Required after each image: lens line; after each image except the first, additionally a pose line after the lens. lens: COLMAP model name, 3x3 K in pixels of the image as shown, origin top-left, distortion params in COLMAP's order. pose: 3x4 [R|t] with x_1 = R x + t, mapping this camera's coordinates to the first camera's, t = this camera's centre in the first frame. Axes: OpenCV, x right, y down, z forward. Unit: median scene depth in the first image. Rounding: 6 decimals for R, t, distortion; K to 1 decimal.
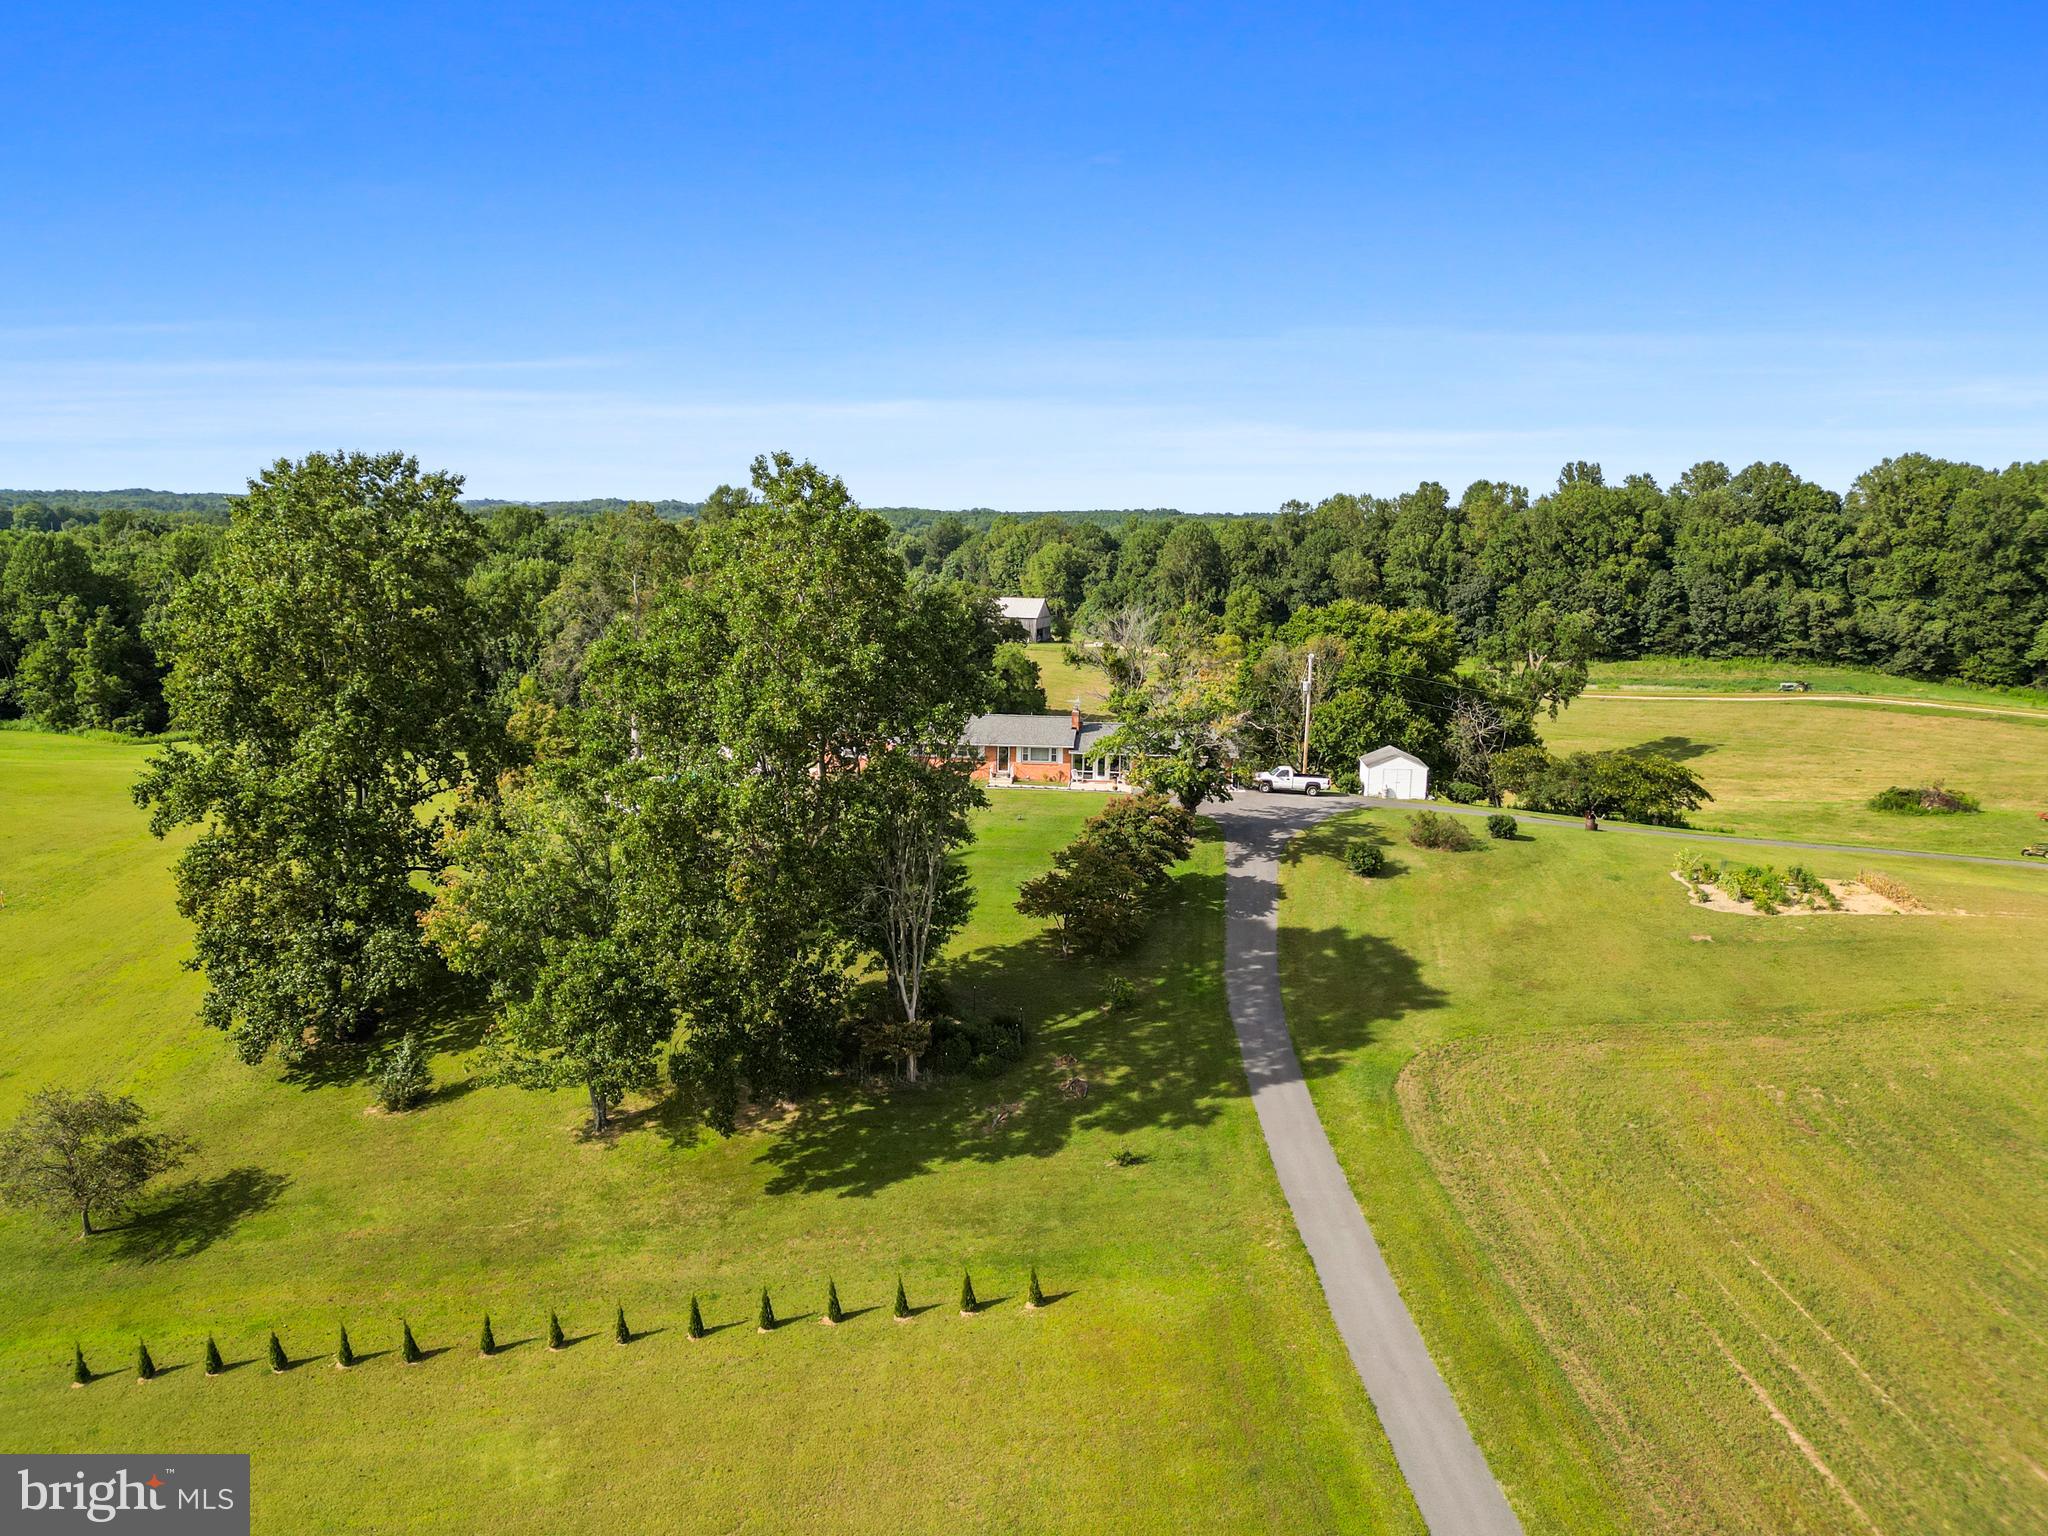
lens RADIAL K [[1420.9, 0, 1021.3], [0, 1420.9, 775.9], [0, 0, 1]] dist [0.106400, -0.123045]
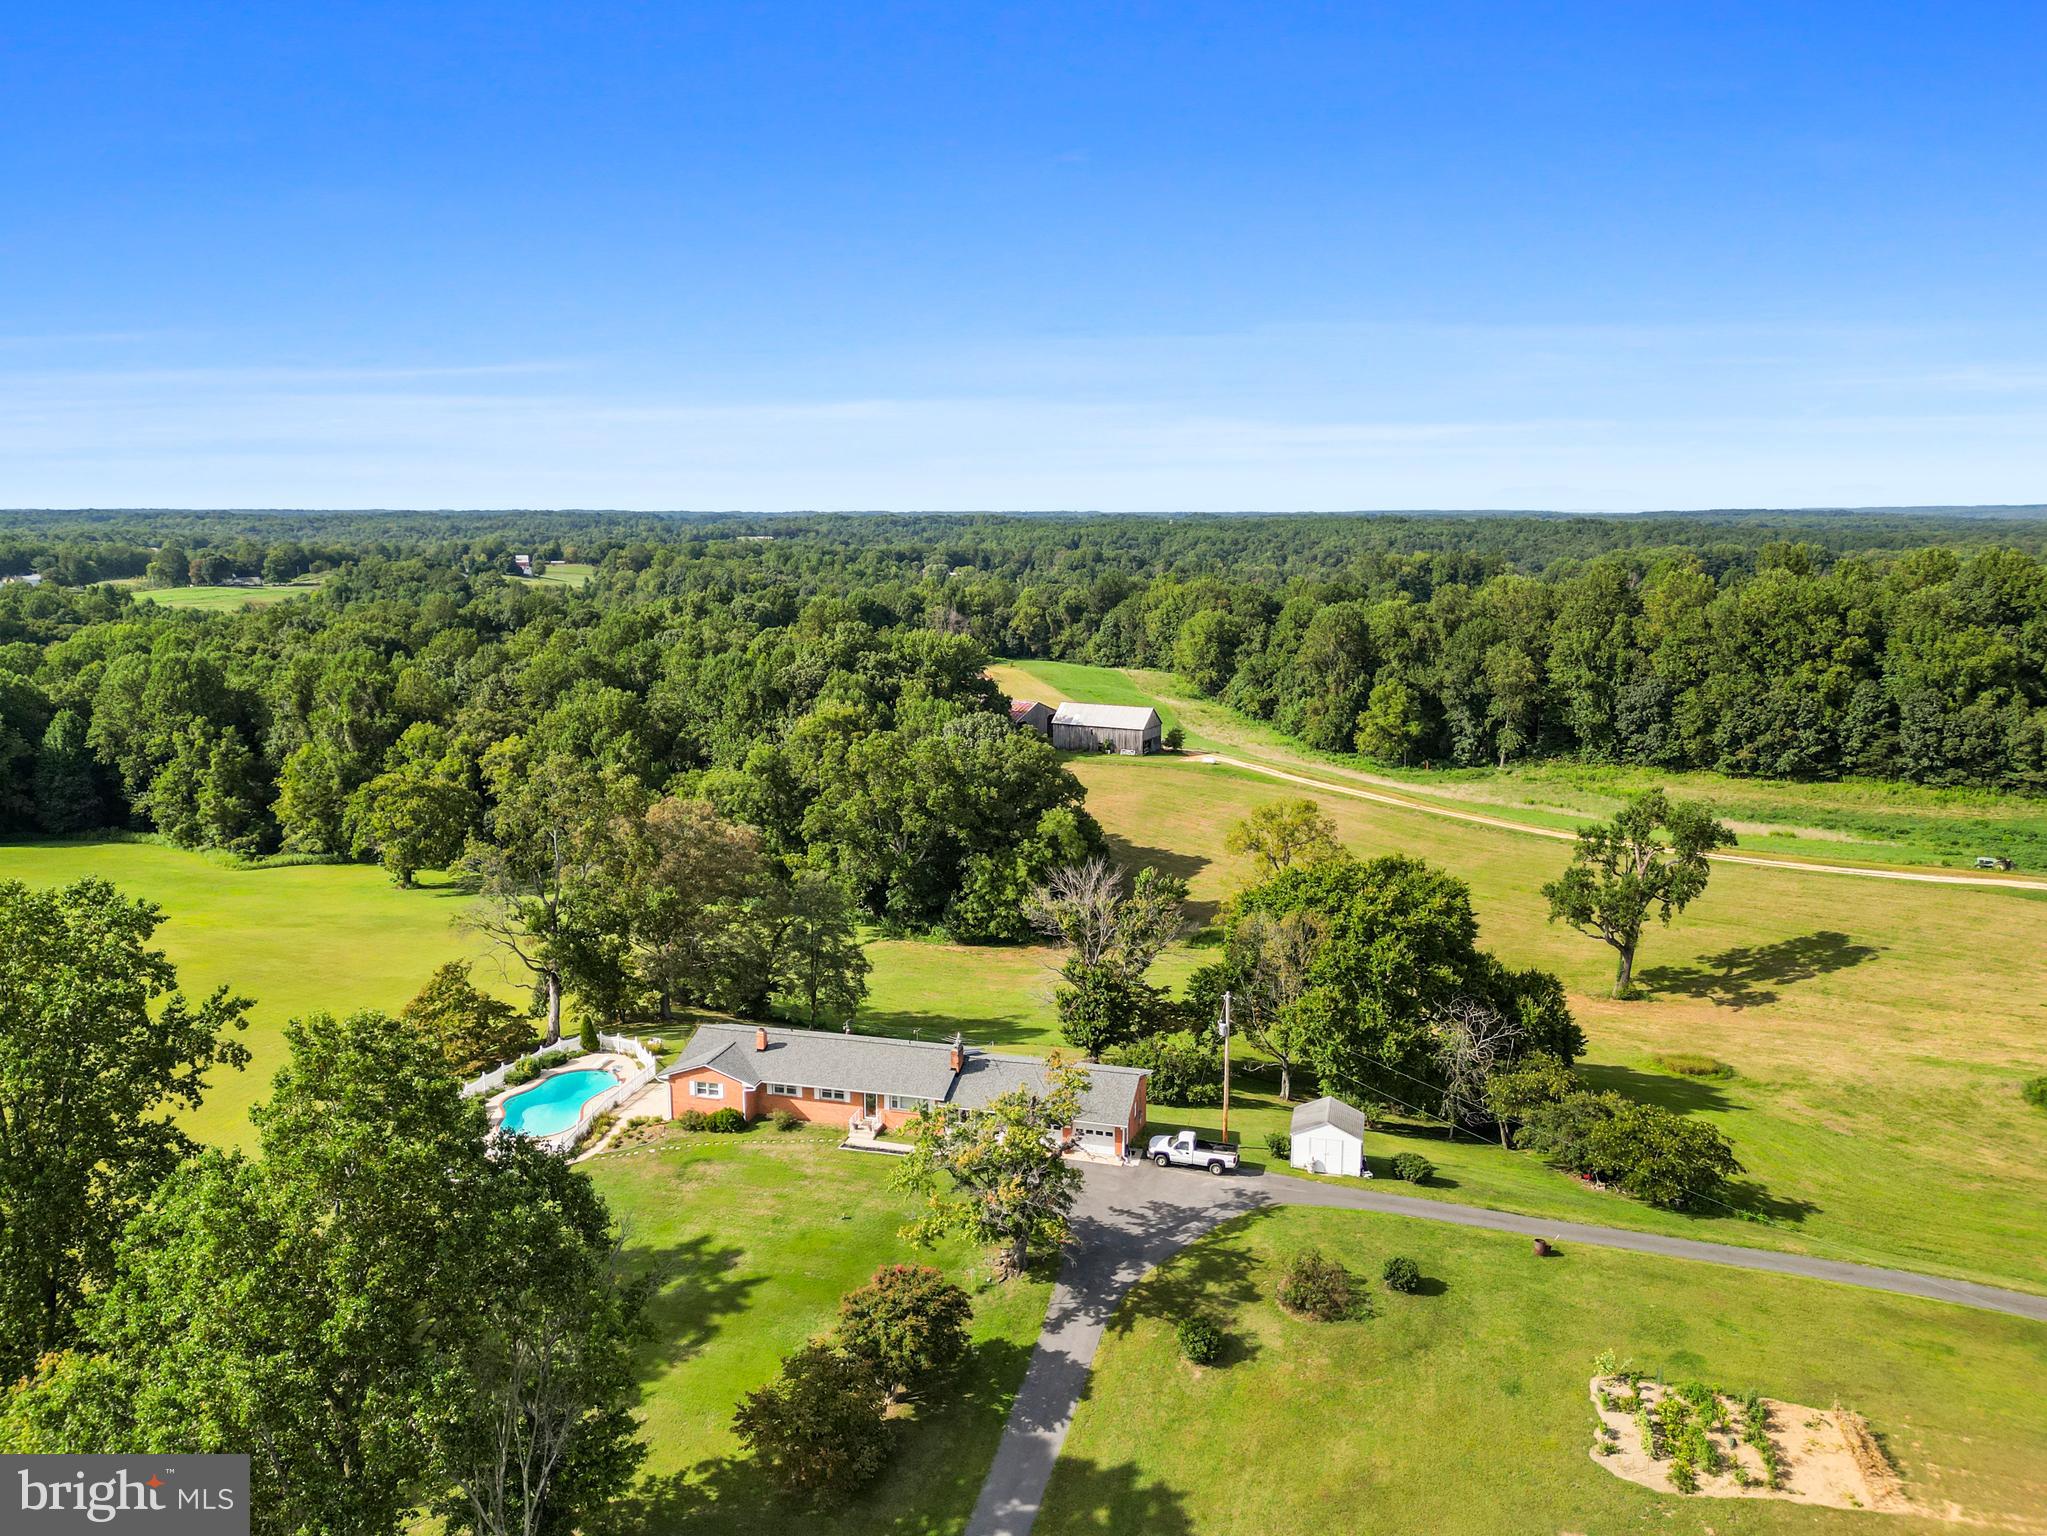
lens RADIAL K [[1452.7, 0, 1016.4], [0, 1452.7, 769.4], [0, 0, 1]] dist [0.082958, -0.085271]
pose [[0.987931, 0.011944, -0.154432, 0.084093], [-0.013294, 0.999882, -0.007711, -0.084183], [0.154321, 0.009671, 0.987973, 0.046232]]
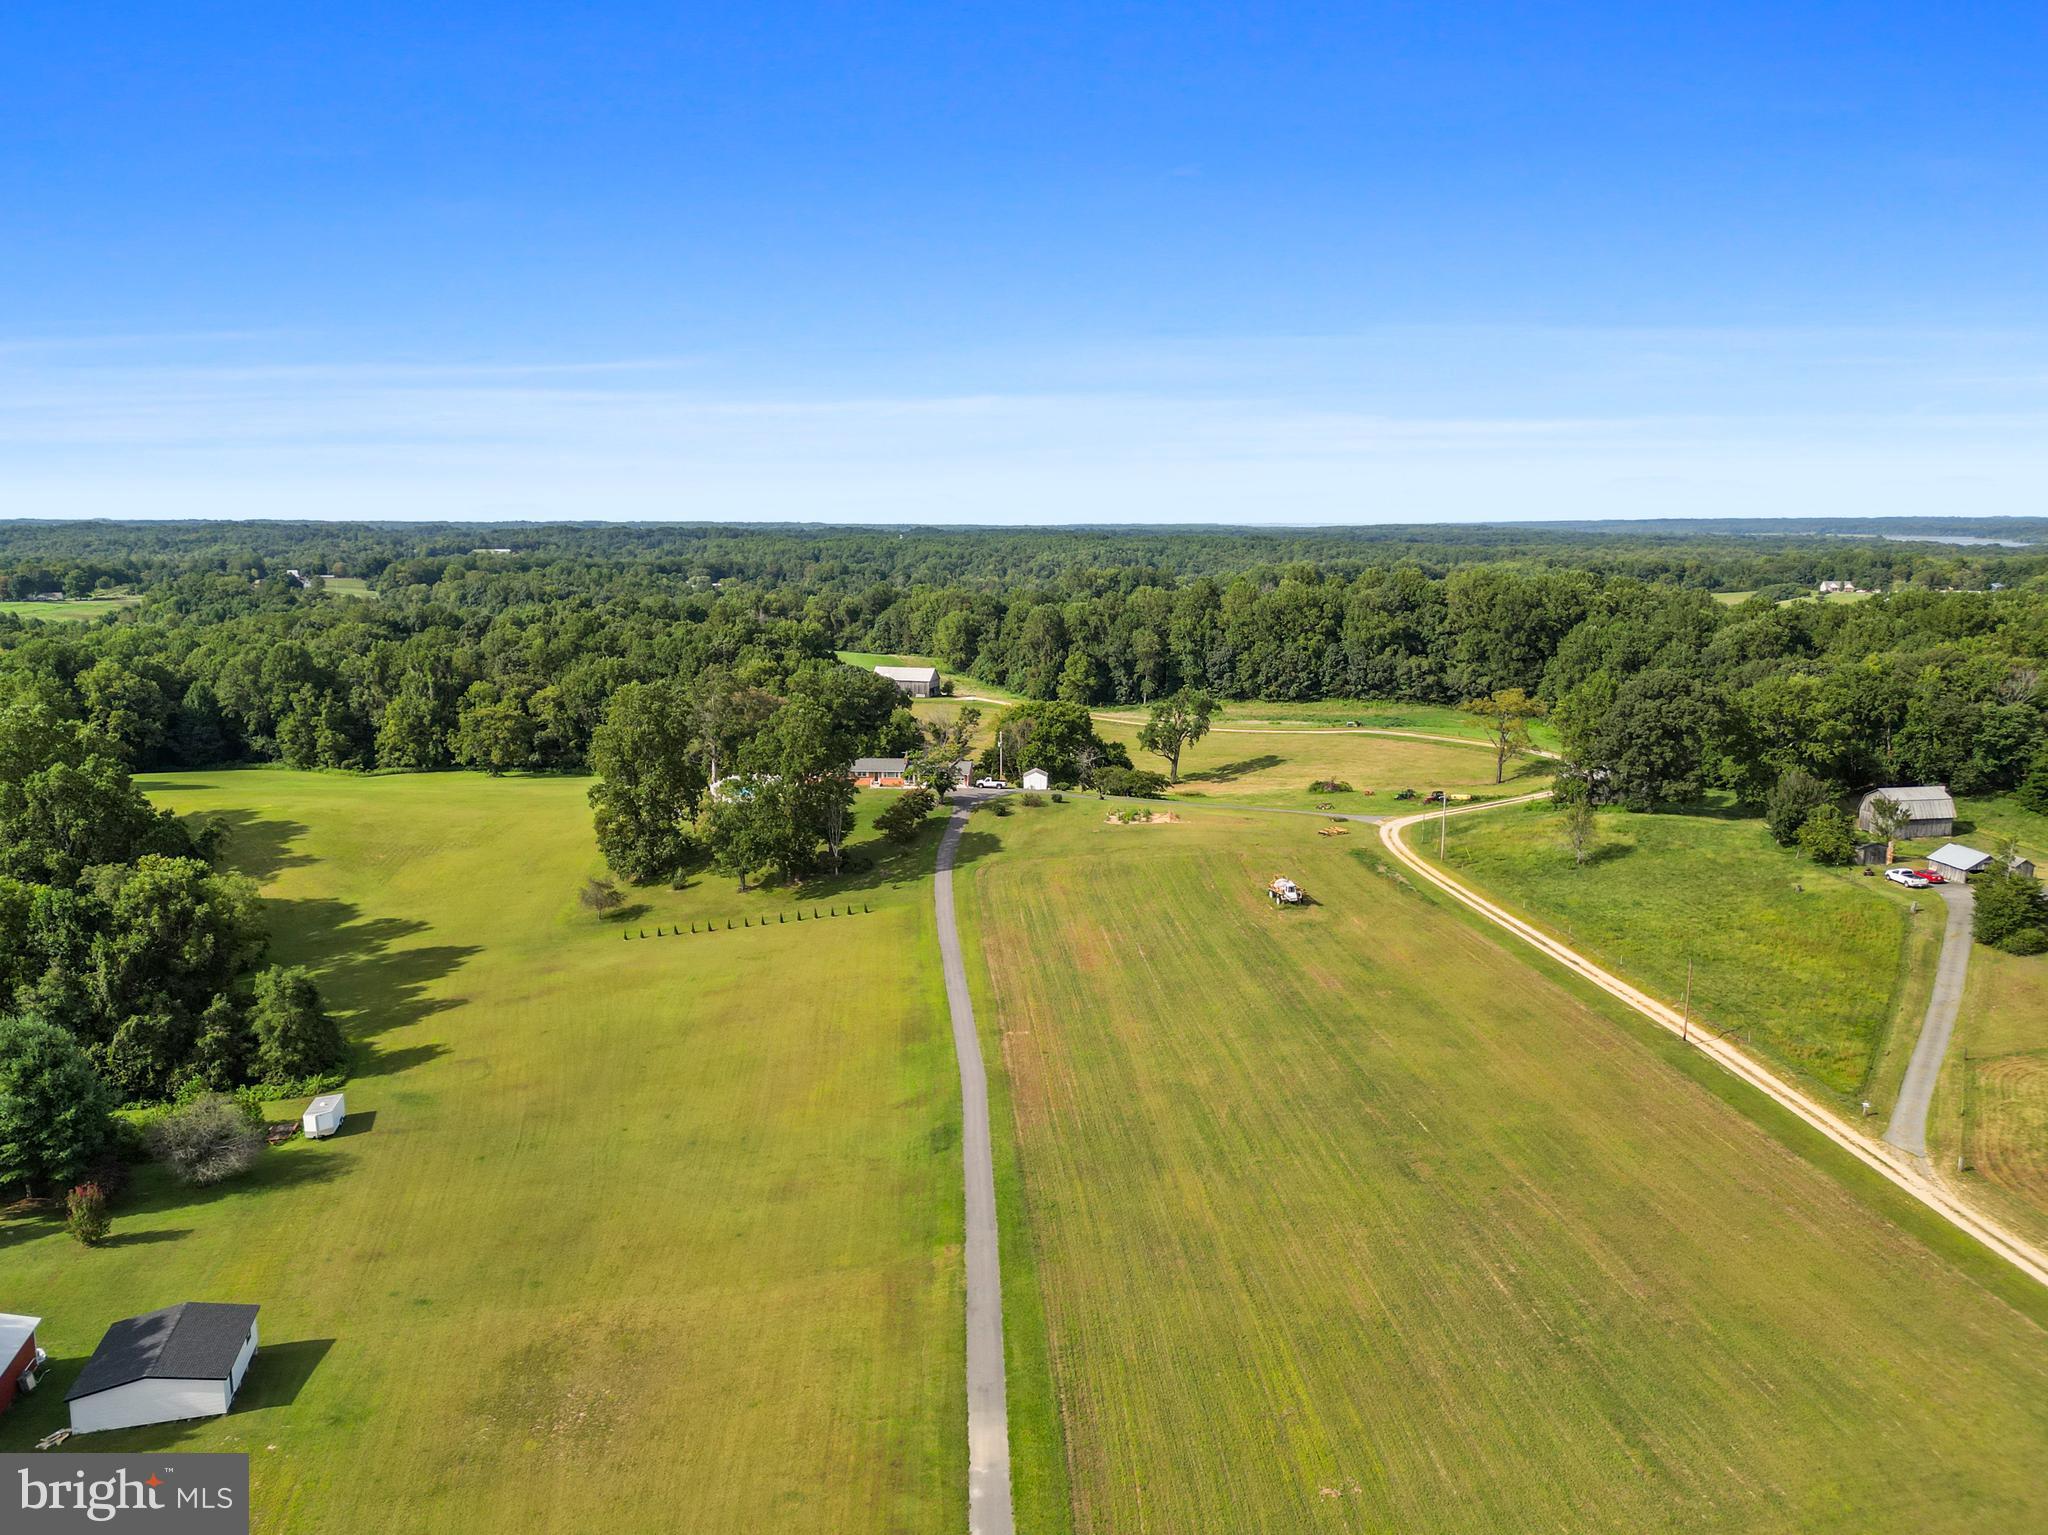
lens RADIAL K [[1420.9, 0, 1021.3], [0, 1420.9, 775.4], [0, 0, 1]] dist [0.106400, -0.123045]
pose [[0.999189, -0.020831, 0.034473, 0.060703], [0.021105, 0.999748, -0.007600, 0.003846], [-0.034306, 0.008321, 0.999377, -0.580620]]
